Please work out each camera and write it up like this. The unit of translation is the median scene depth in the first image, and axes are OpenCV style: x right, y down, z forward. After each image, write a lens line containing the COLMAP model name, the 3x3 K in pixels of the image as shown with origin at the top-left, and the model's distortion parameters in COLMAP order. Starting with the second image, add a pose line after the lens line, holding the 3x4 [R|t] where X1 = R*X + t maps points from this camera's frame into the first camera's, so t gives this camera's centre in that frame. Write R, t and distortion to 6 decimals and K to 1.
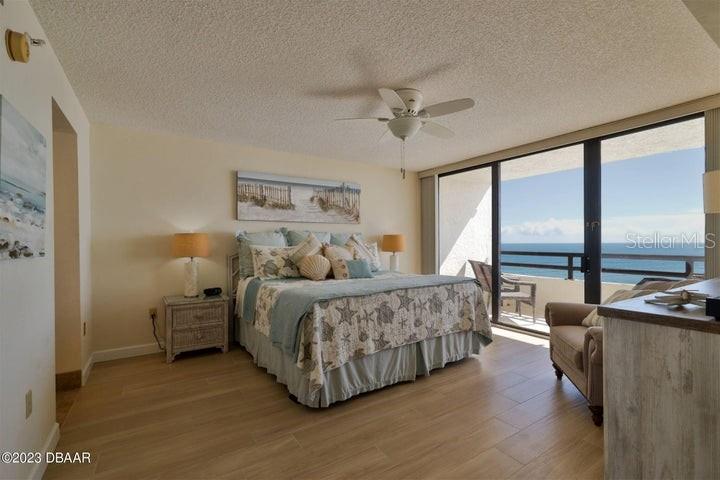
lens RADIAL K [[325.1, 0, 362.5], [0, 325.1, 237.3], [0, 0, 1]] dist [0.004303, -0.000233]
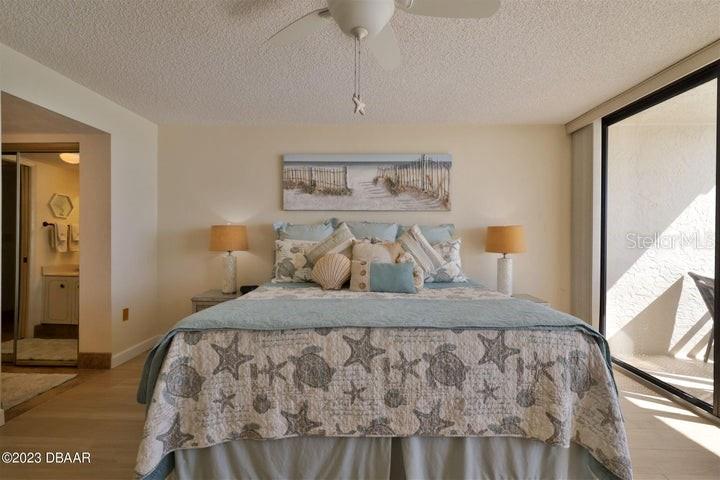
lens RADIAL K [[325.1, 0, 362.5], [0, 325.1, 237.3], [0, 0, 1]] dist [0.004303, -0.000233]
pose [[0.827138, 0.010091, -0.561909, 0.366087], [-0.001990, 0.999885, 0.015028, 0.007233], [0.561996, -0.011313, 0.827063, 0.506552]]
